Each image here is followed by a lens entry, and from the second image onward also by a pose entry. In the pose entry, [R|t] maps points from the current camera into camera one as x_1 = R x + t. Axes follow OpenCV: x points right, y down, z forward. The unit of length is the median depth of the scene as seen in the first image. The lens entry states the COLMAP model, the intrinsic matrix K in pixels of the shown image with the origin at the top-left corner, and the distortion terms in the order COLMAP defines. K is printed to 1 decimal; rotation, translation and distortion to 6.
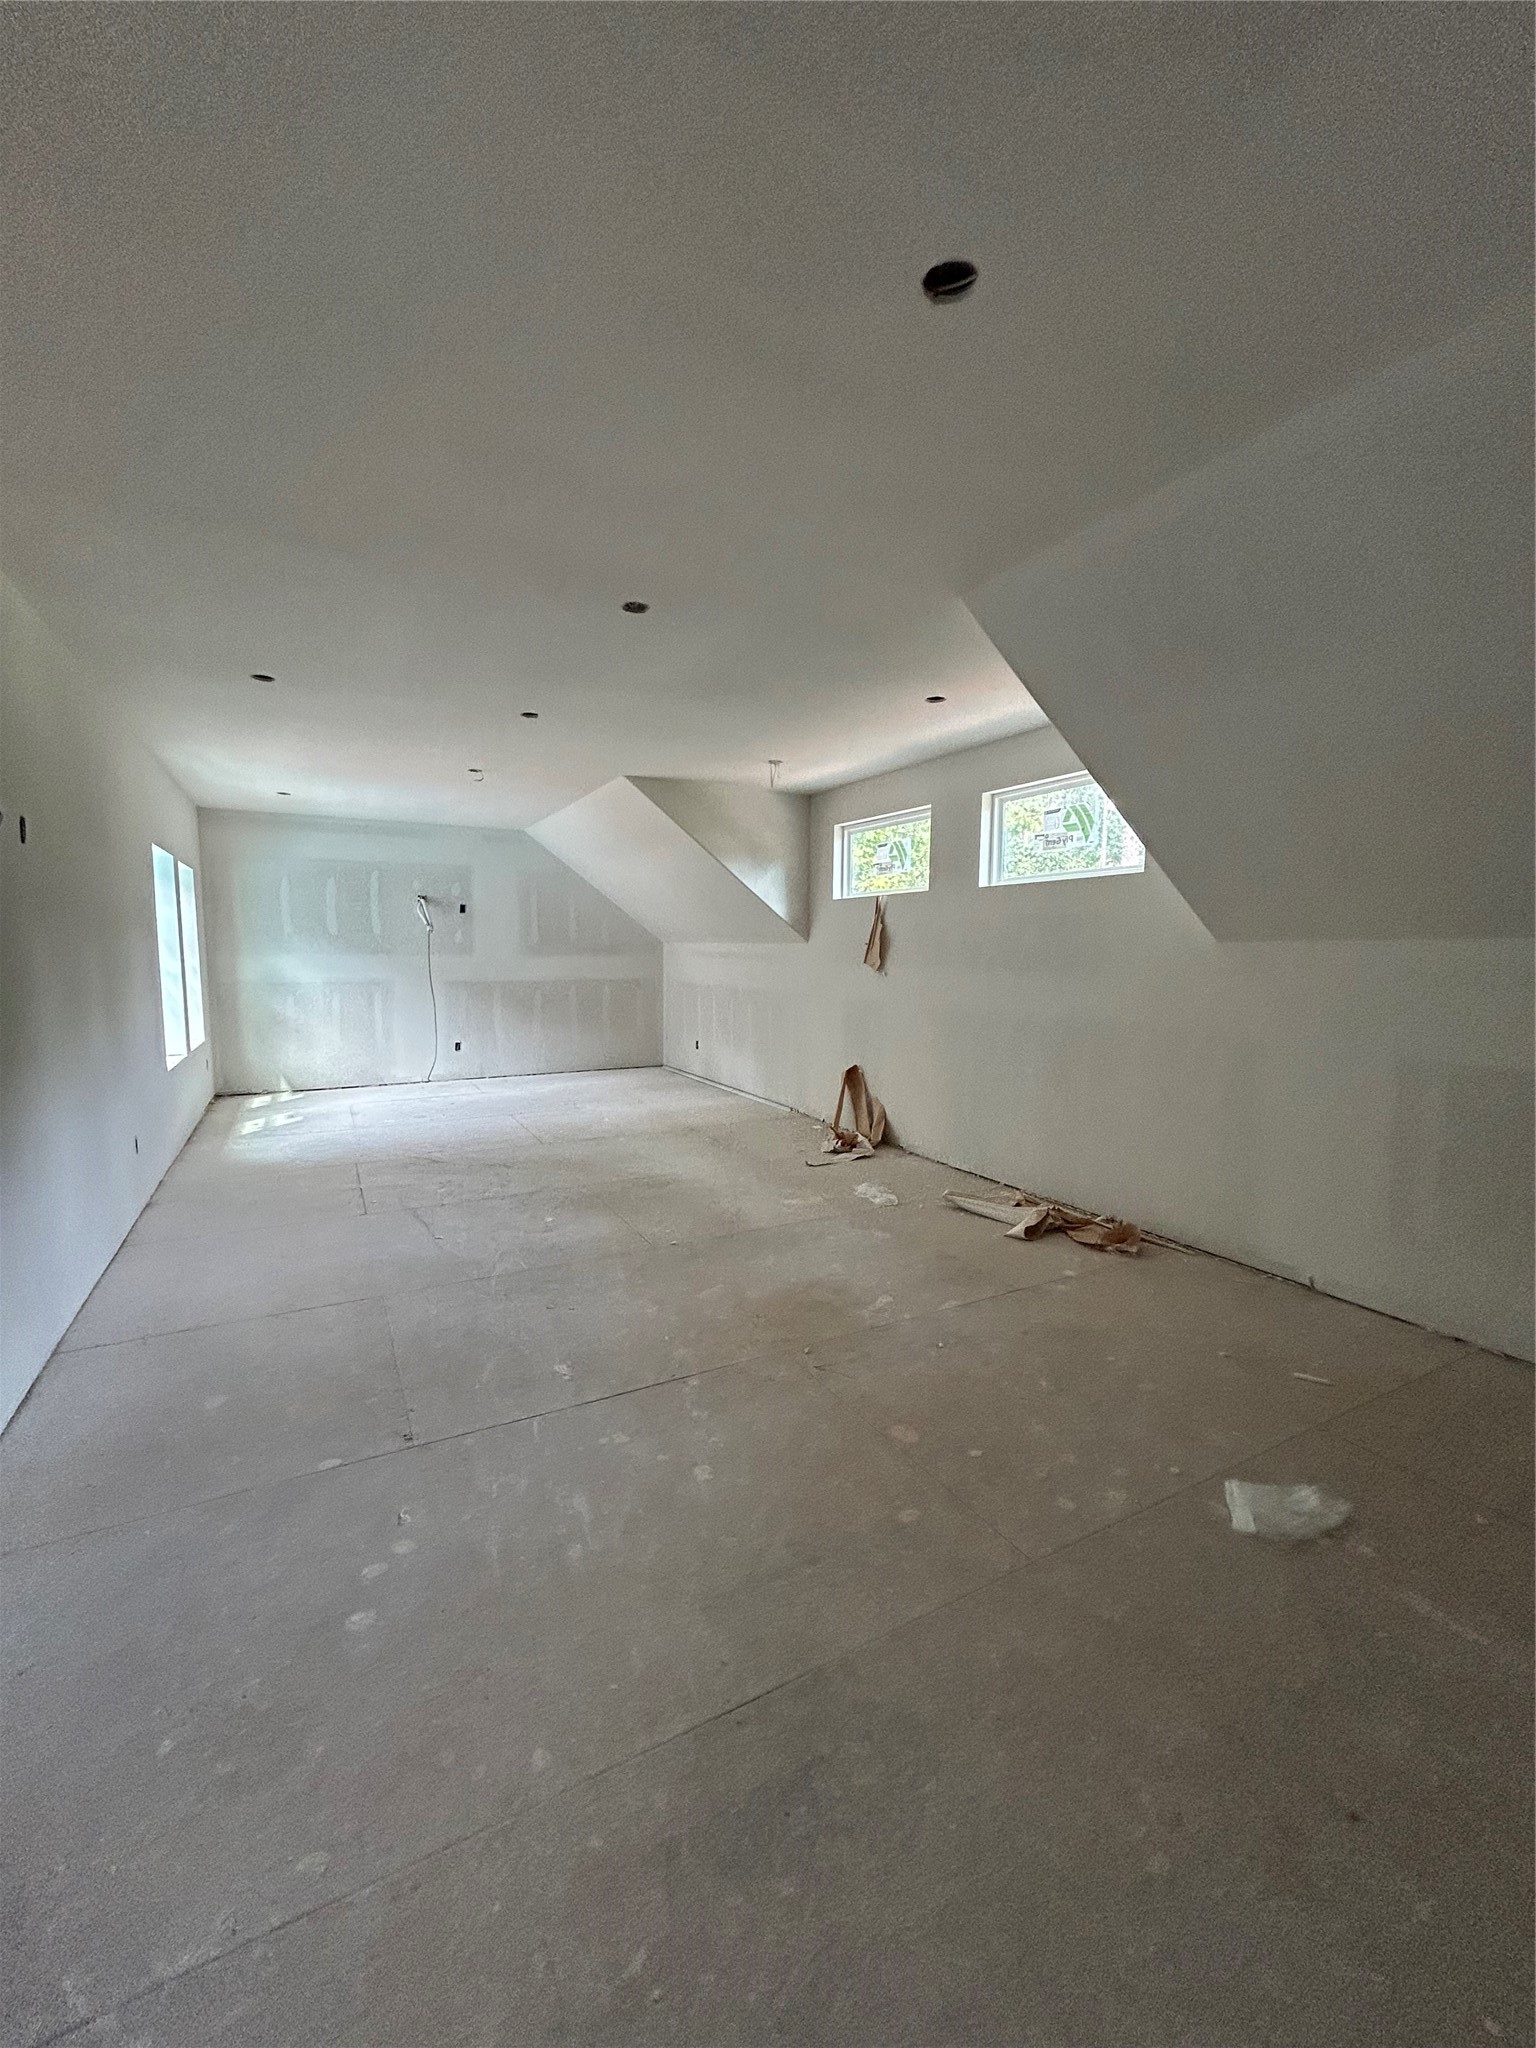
lens RADIAL K [[830.9, 0, 768.0], [0, 830.9, 1024.0], [0, 0, 1]] dist [0.000754, 0.000444]
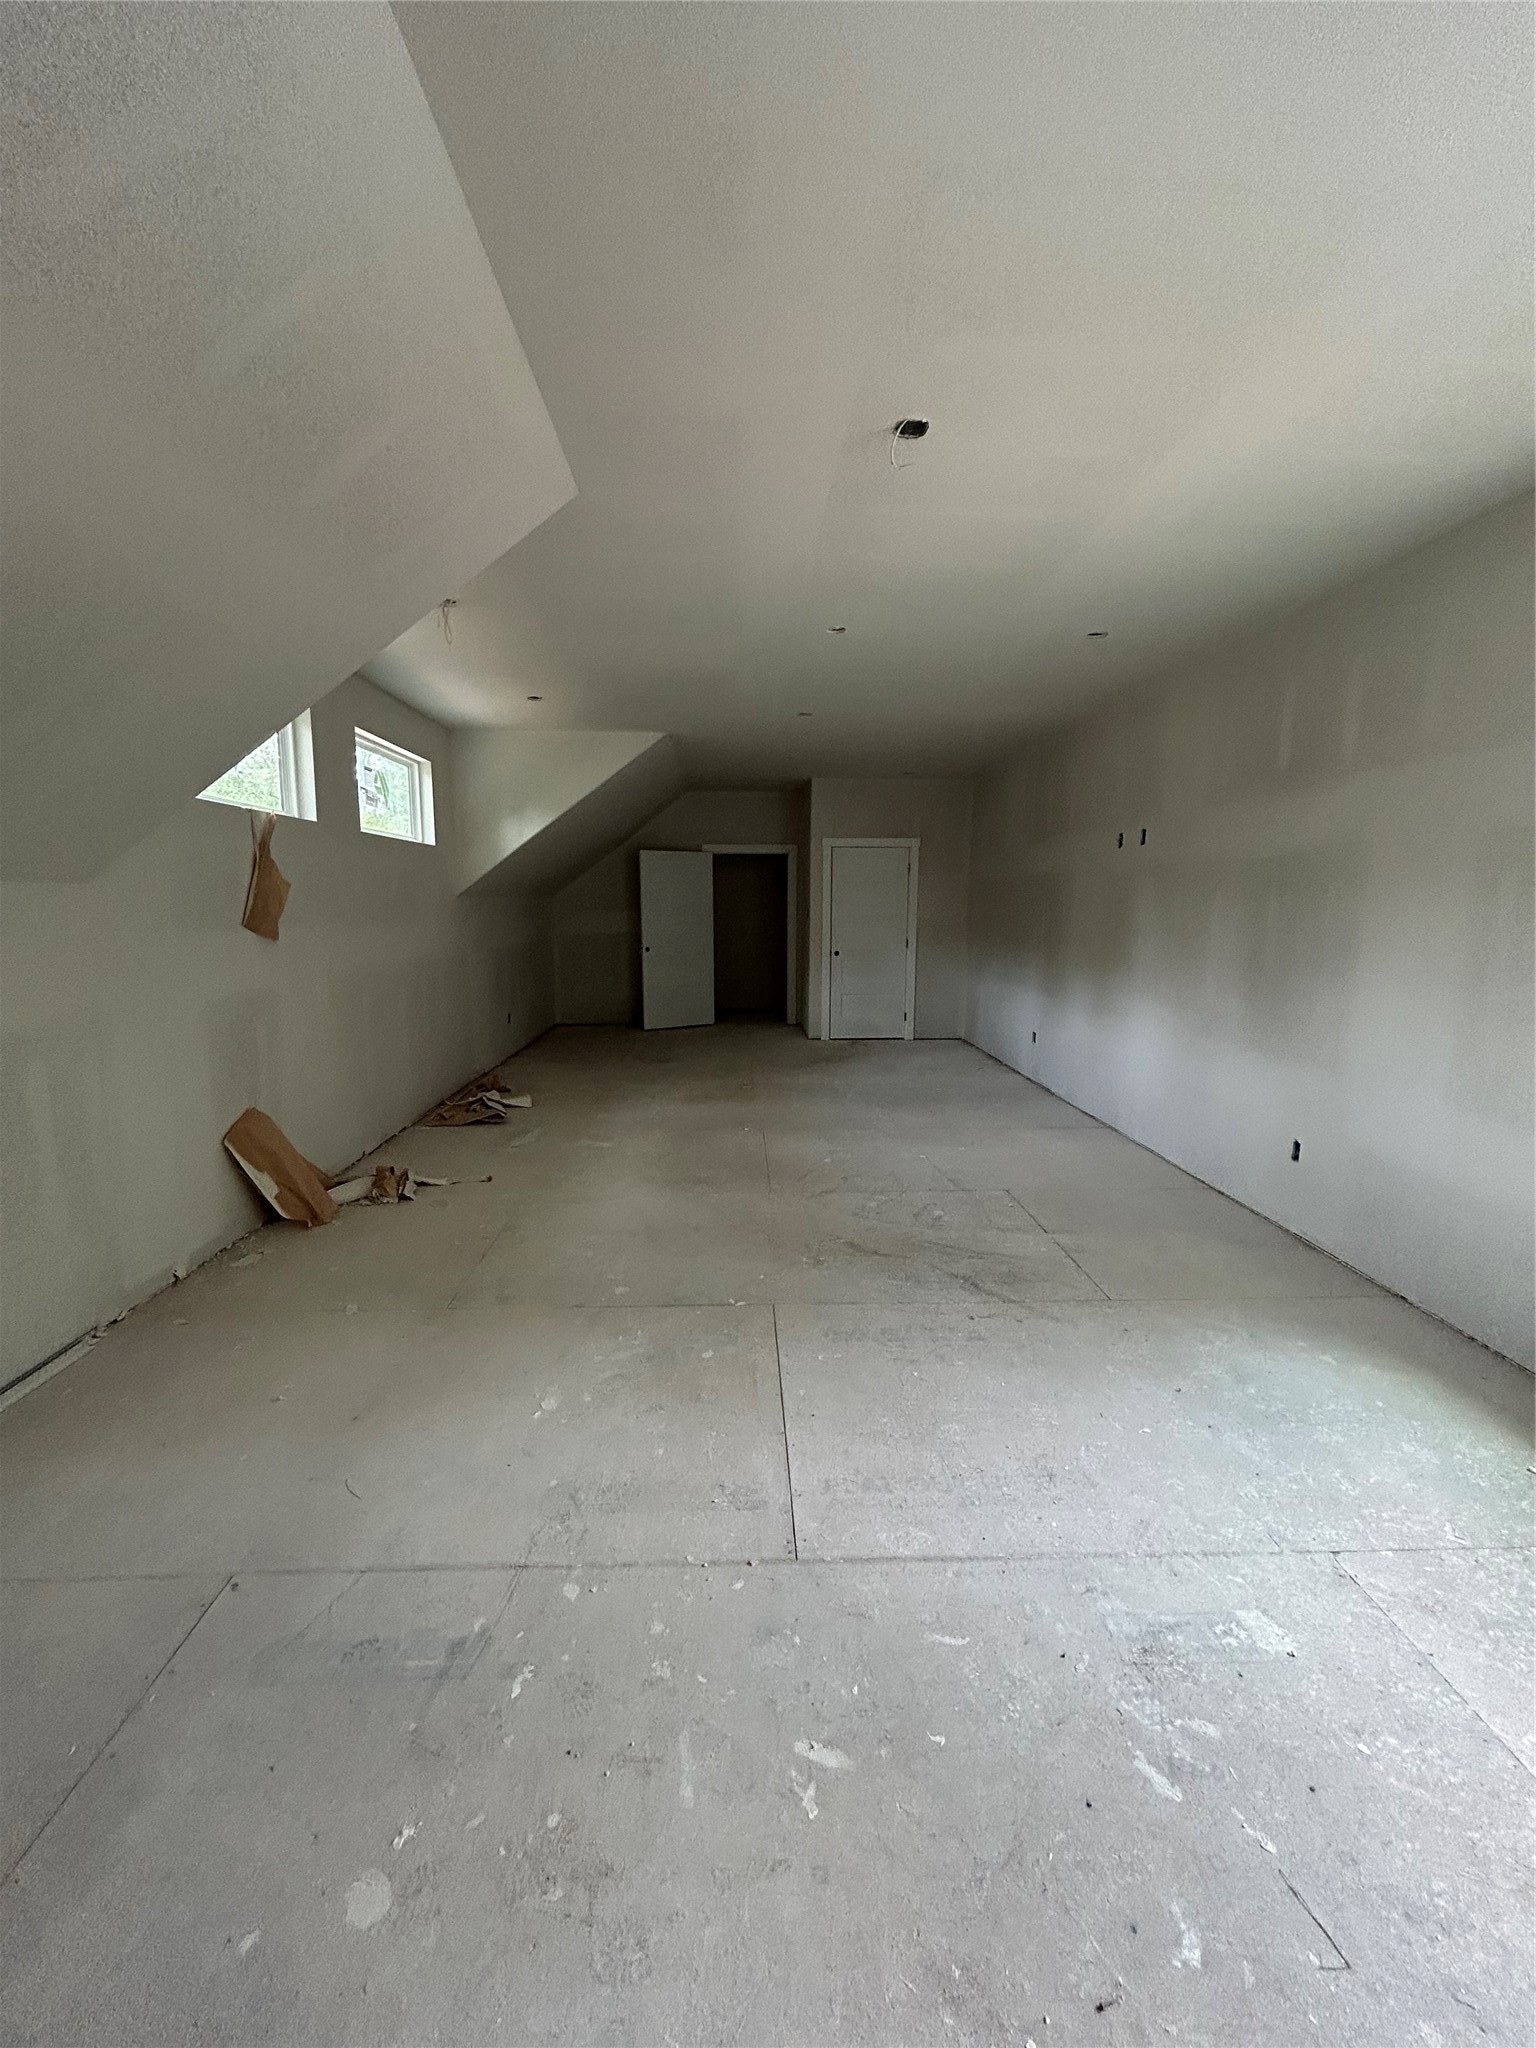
lens RADIAL K [[830.9, 0, 768.0], [0, 830.9, 1024.0], [0, 0, 1]] dist [0.000754, 0.000444]
pose [[-0.895694, -0.064611, 0.439951, -0.533716], [0.030823, 0.977987, 0.206379, -0.128797], [-0.443601, 0.198413, -0.873986, 1.575643]]
